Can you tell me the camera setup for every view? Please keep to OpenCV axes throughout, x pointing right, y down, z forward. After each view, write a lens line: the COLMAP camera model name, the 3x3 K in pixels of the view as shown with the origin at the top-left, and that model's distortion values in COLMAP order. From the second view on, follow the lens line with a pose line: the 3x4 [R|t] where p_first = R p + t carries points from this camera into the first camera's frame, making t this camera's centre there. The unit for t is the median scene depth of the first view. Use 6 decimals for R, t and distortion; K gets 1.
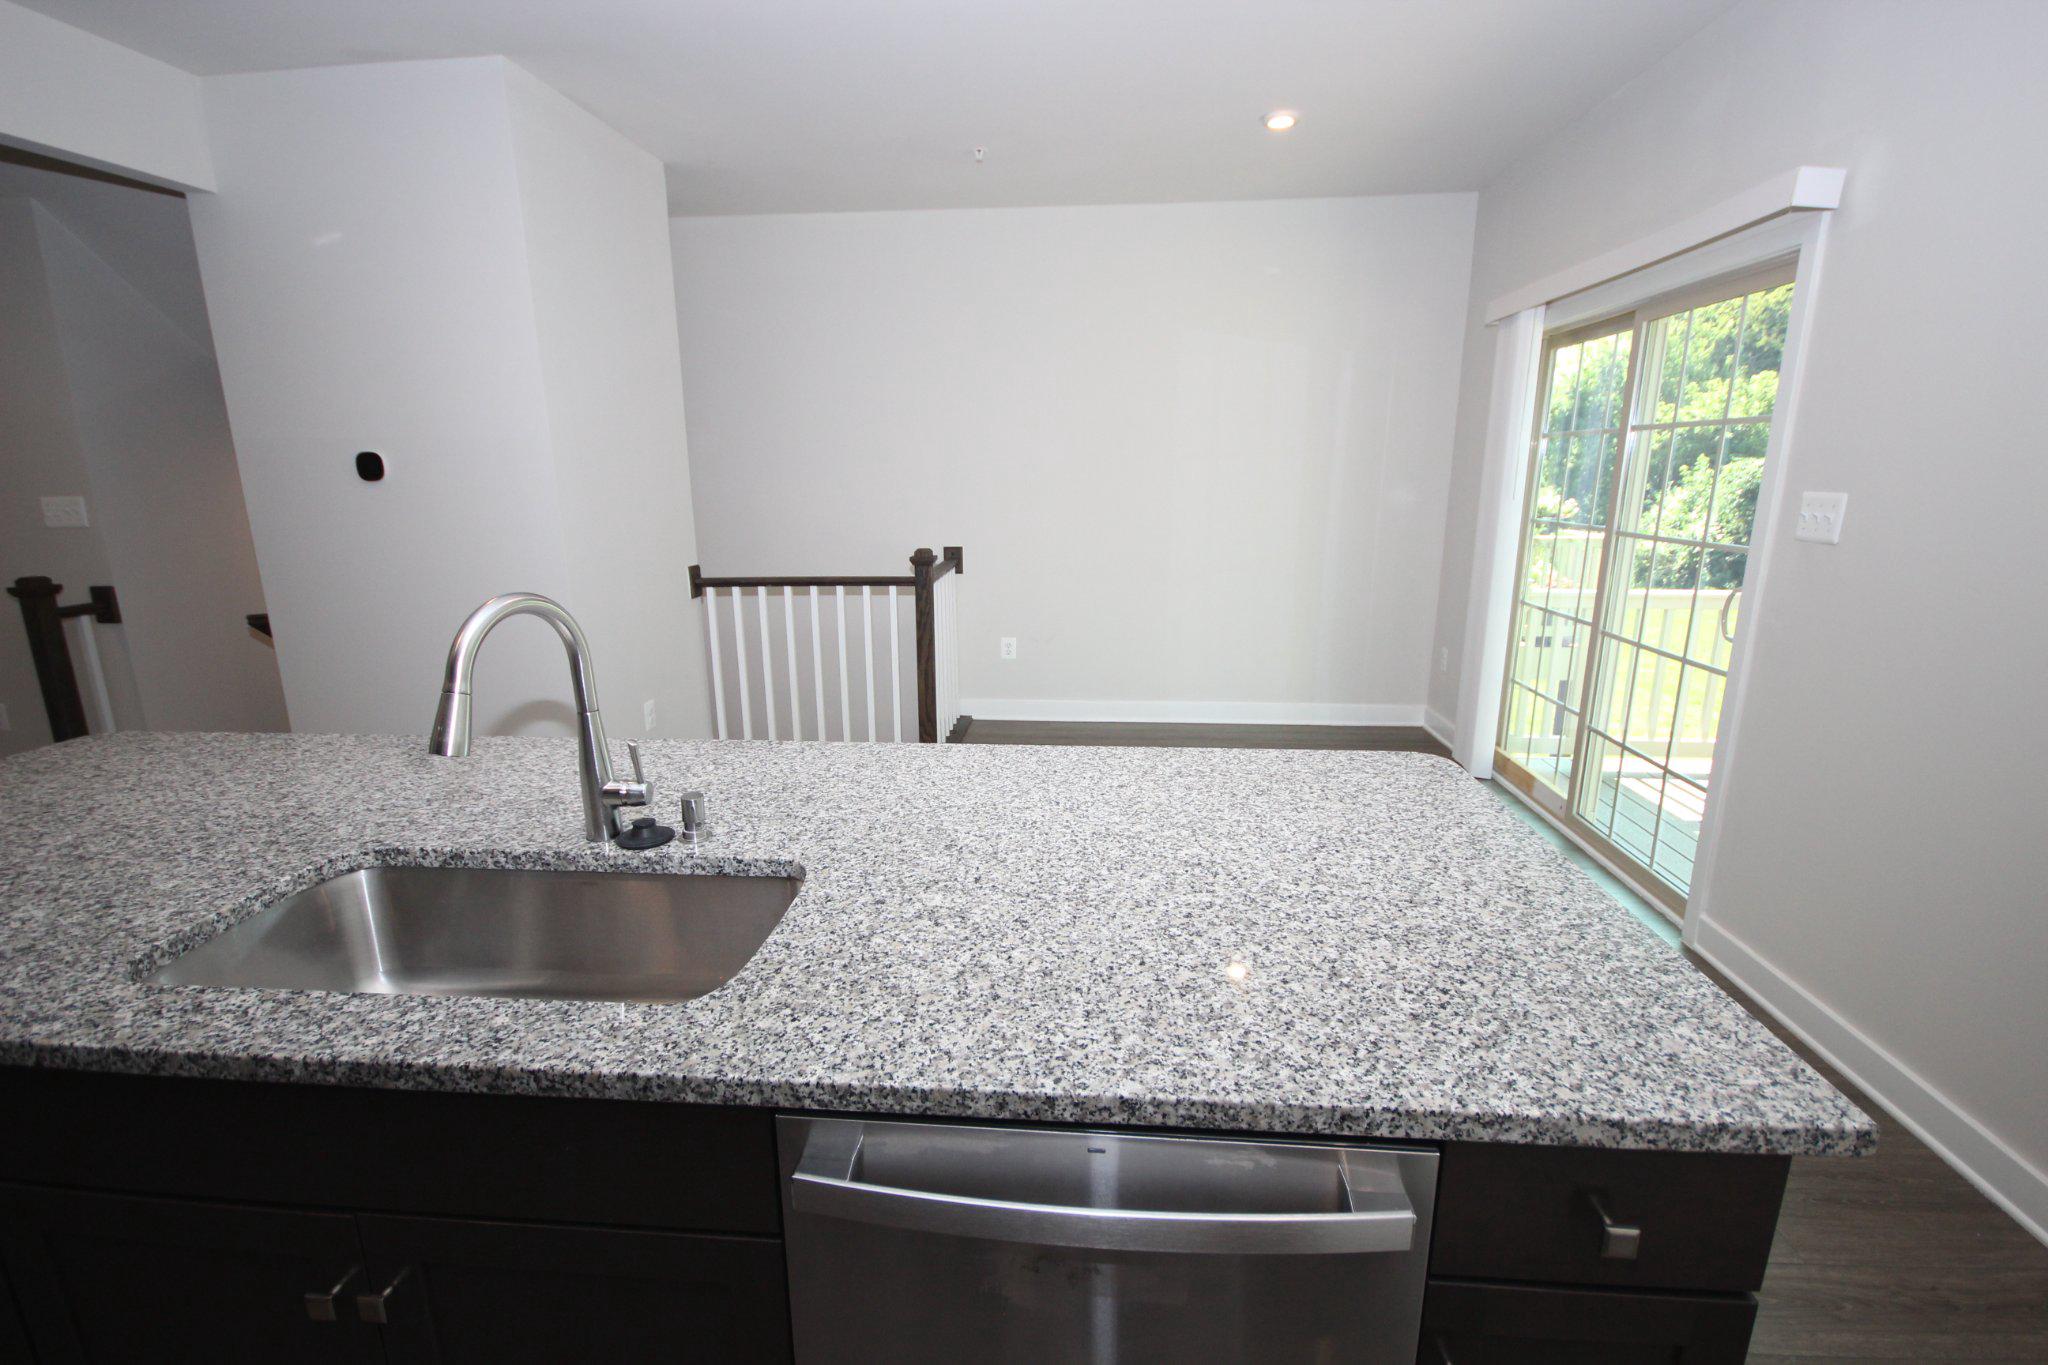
lens RADIAL K [[946.5, 0, 1025.0], [0, 946.5, 695.7], [0, 0, 1]] dist [-0.002509, 0.001267]
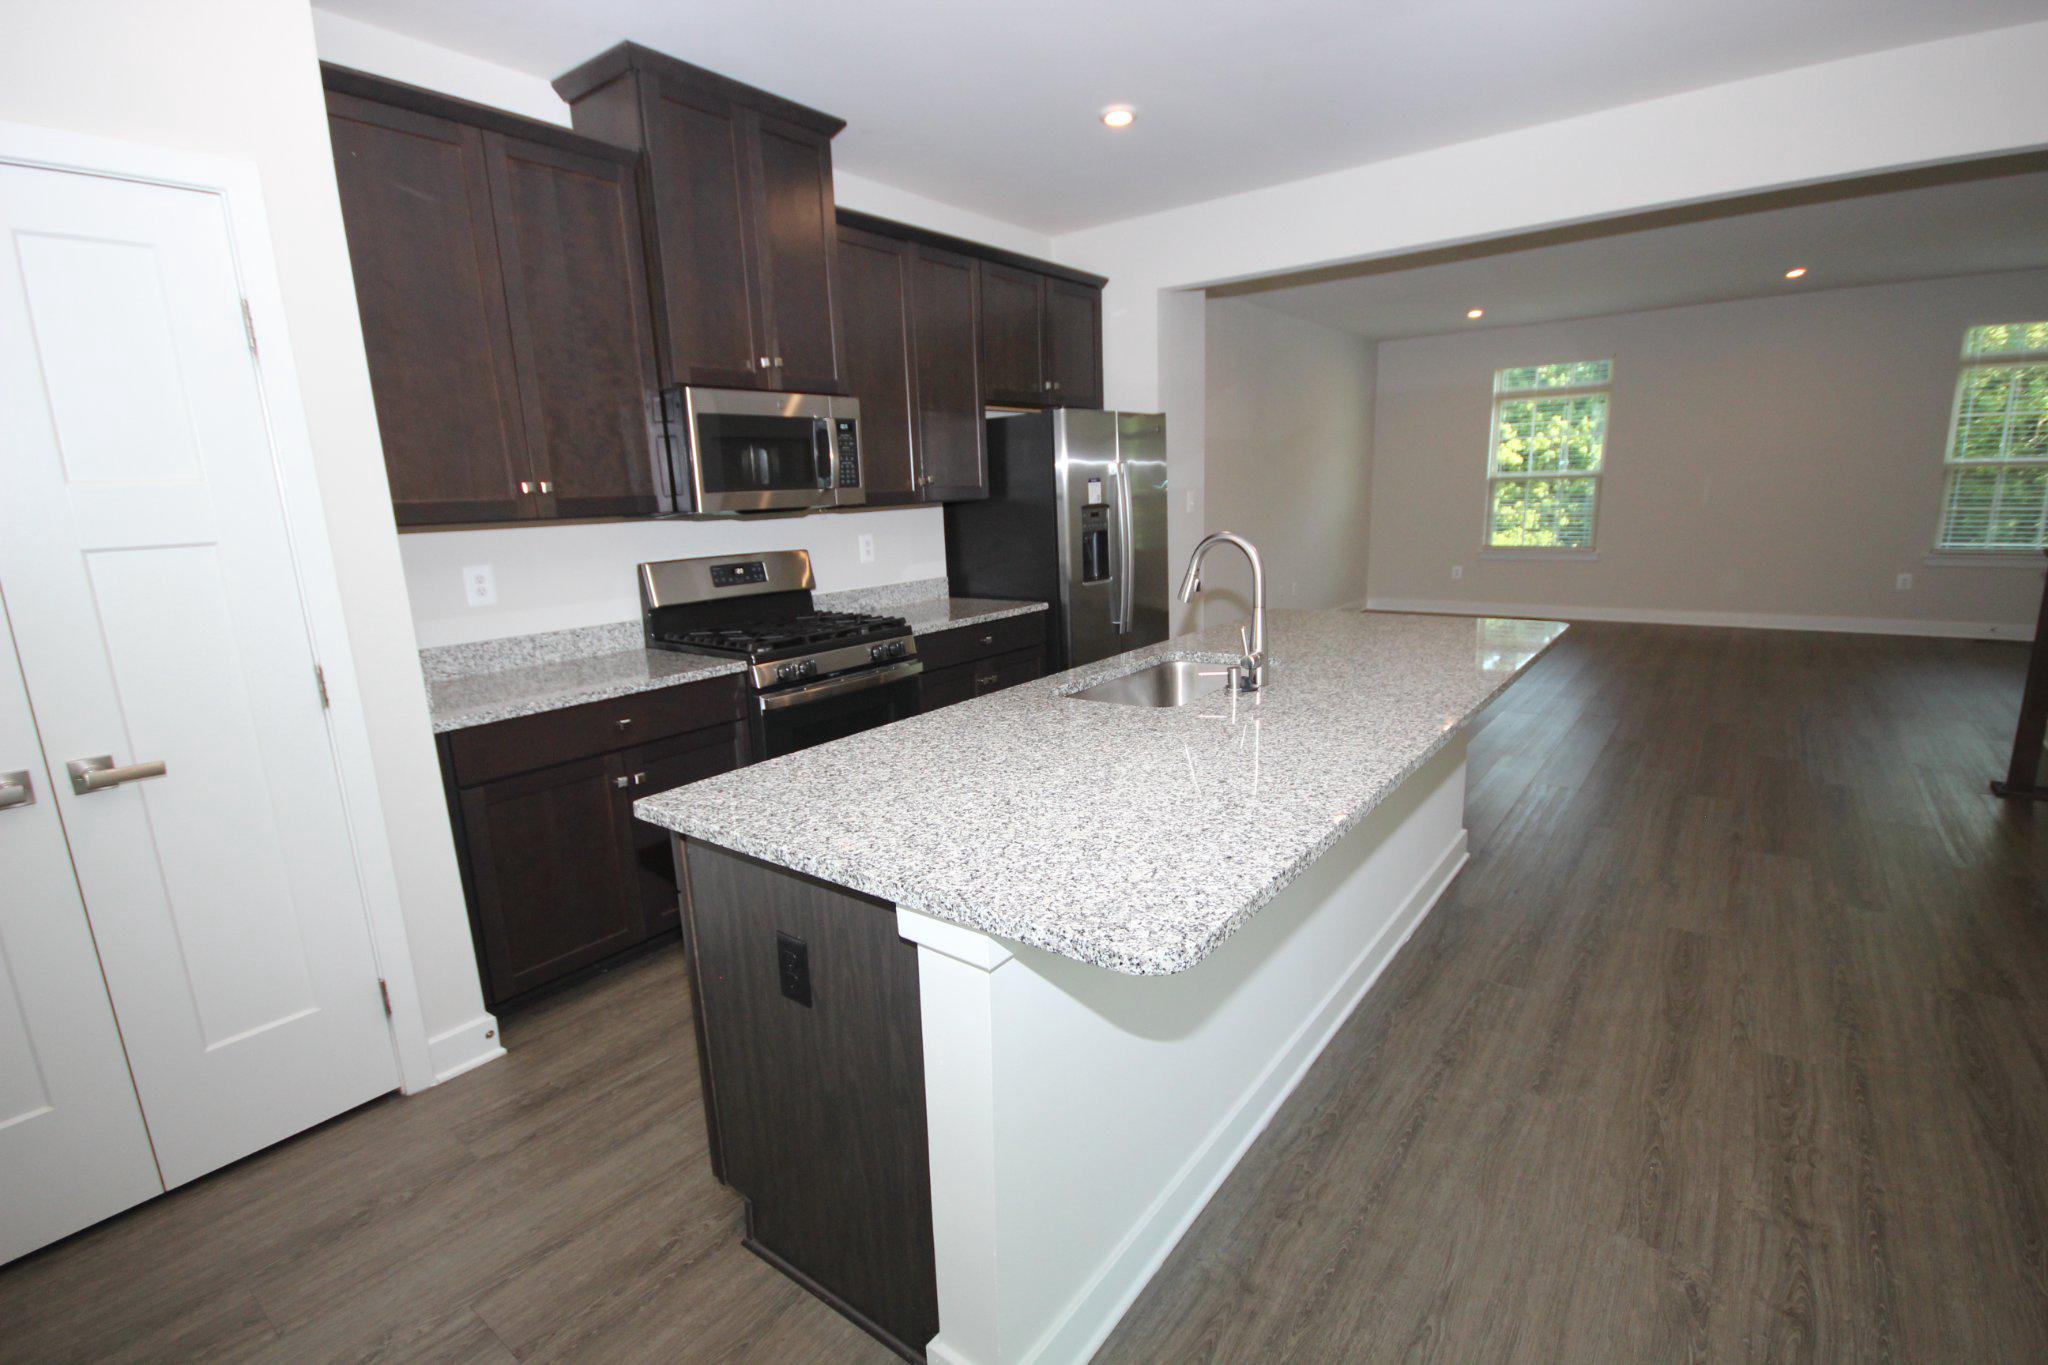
lens RADIAL K [[946.3, 0, 1023.7], [0, 946.3, 699.8], [0, 0, 1]] dist [-0.000939, -0.000715]
pose [[-0.537219, 0.210214, -0.816827, 1.485573], [-0.160689, 0.925197, 0.343787, -0.432656], [0.827995, 0.315944, -0.463254, 1.845602]]
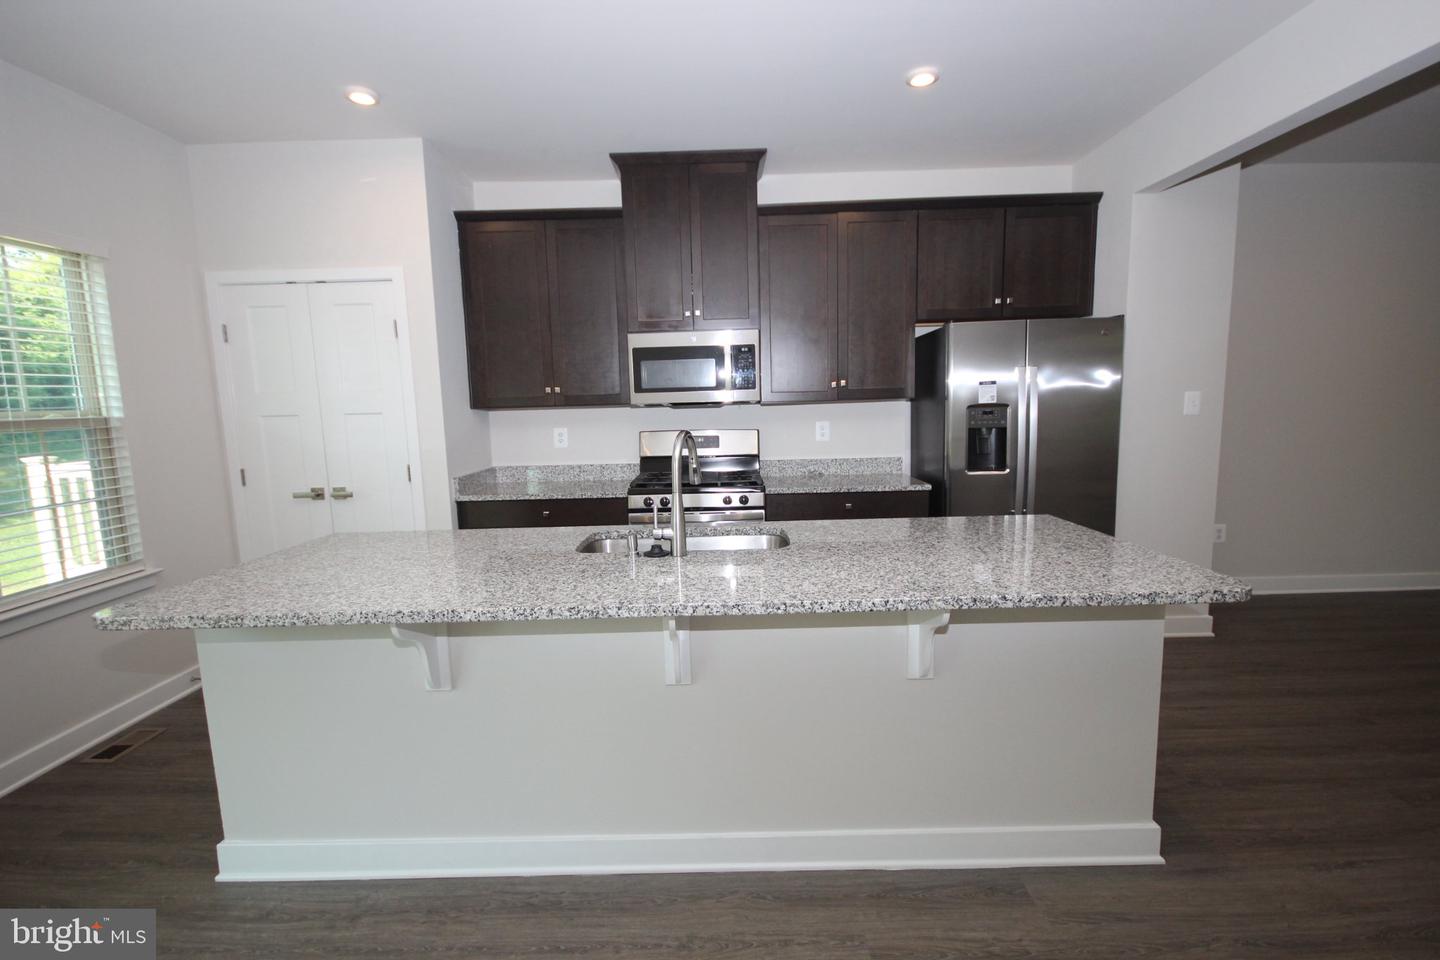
lens RADIAL K [[665.5, 0, 720.7], [0, 665.5, 489.3], [0, 0, 1]] dist [-0.002509, 0.001267]
pose [[-0.996392, 0.043535, -0.072852, -0.556707], [0.014391, 0.932645, 0.360508, -0.646035], [0.083640, 0.358159, -0.929907, 2.942335]]
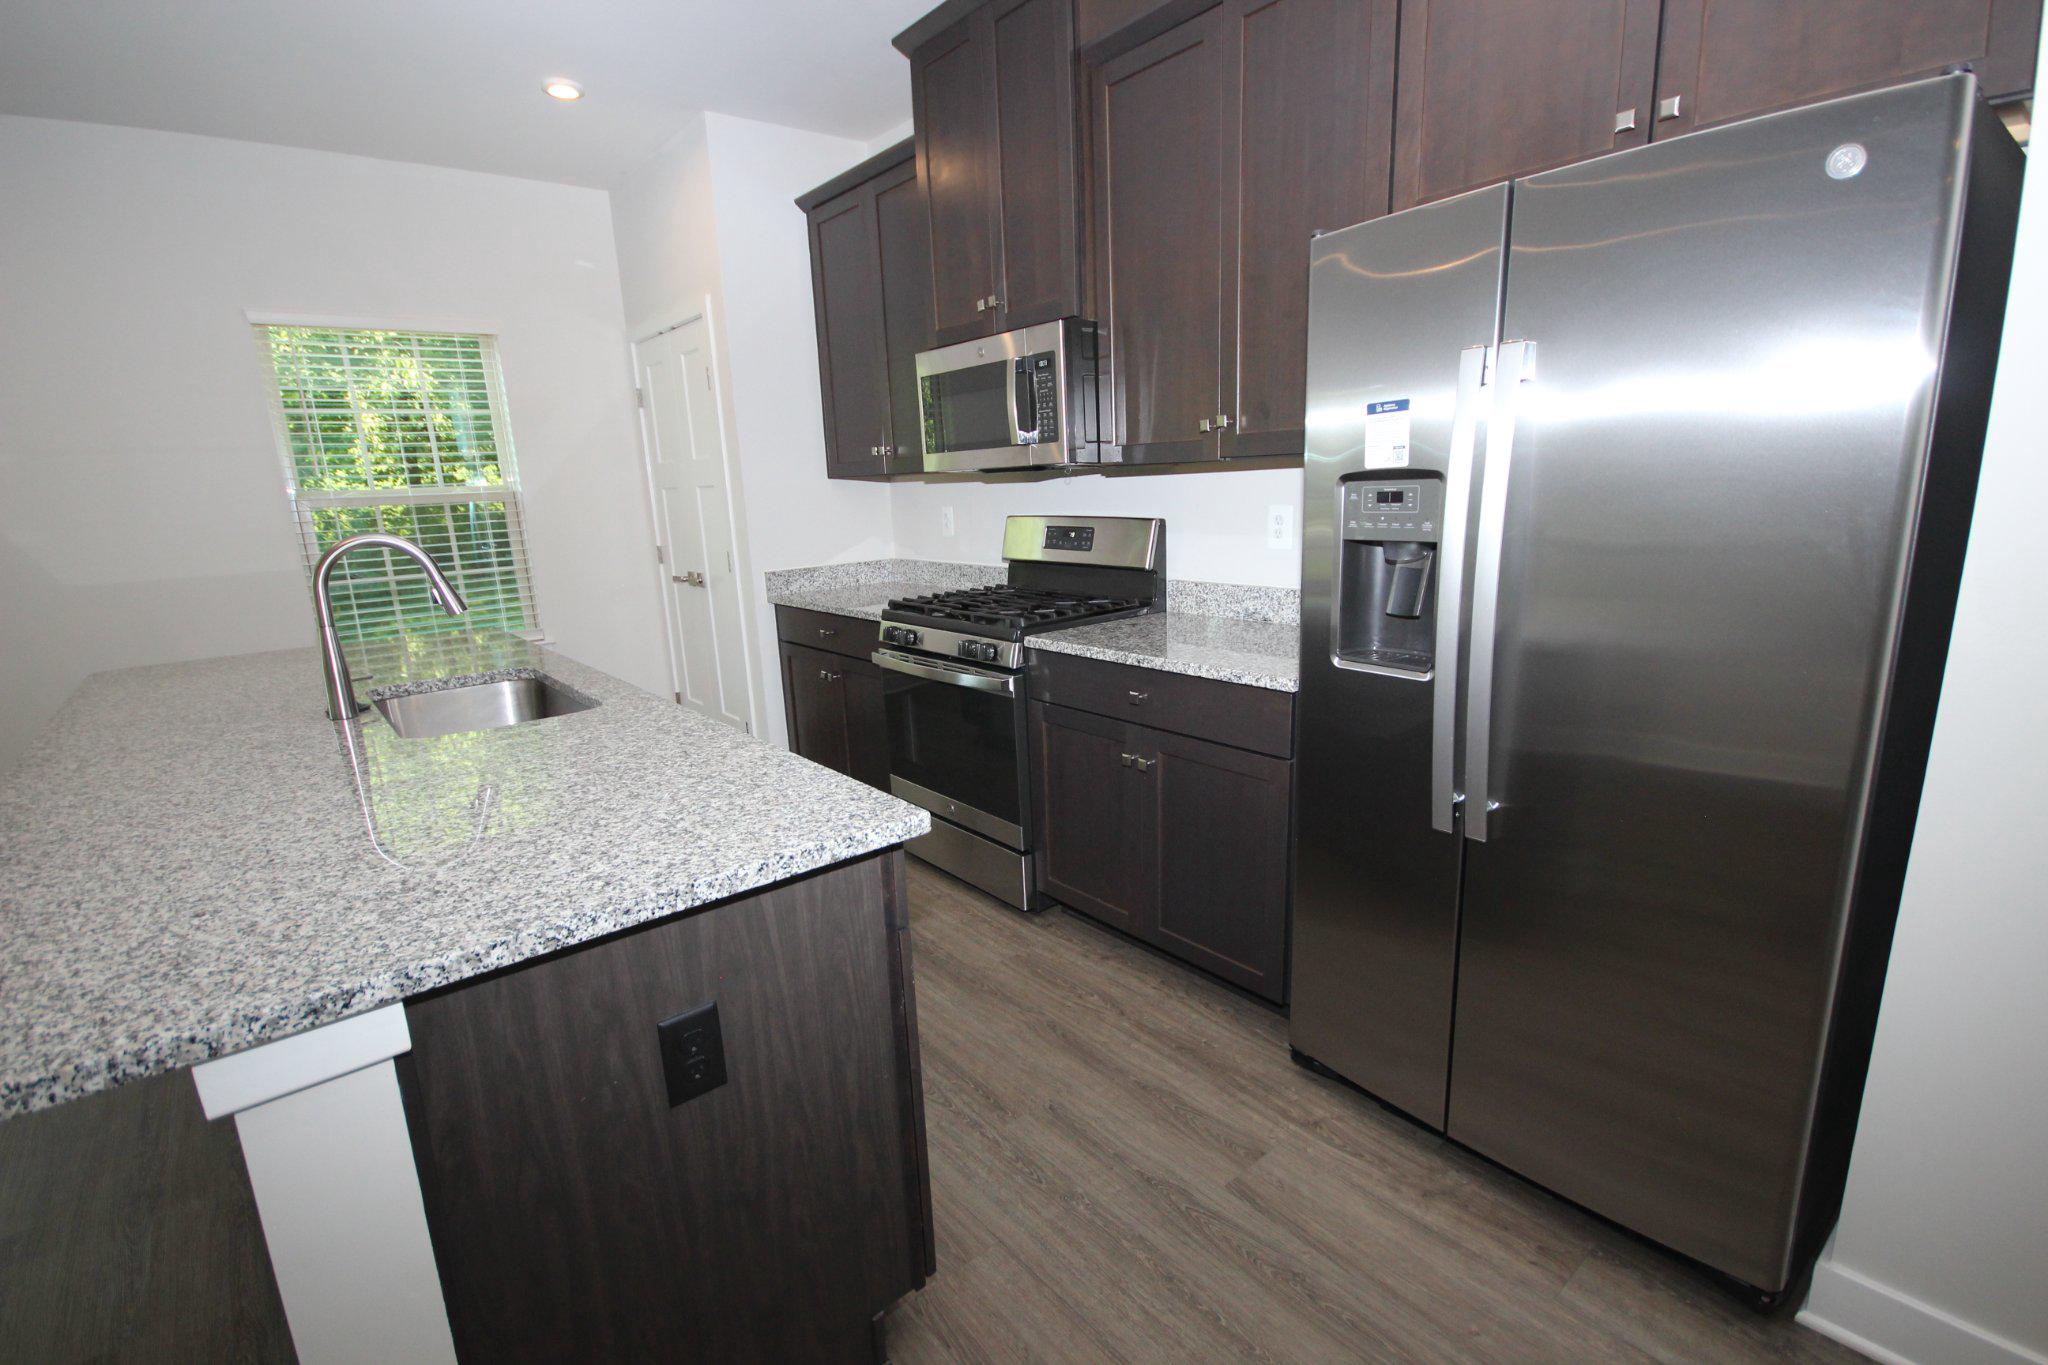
lens RADIAL K [[946.5, 0, 1025.0], [0, 946.5, 695.7], [0, 0, 1]] dist [-0.002509, 0.001267]
pose [[-0.698802, -0.124763, 0.704350, -2.740054], [0.213949, 0.903141, 0.372239, -0.240795], [-0.682570, 0.410817, -0.604424, 1.468116]]
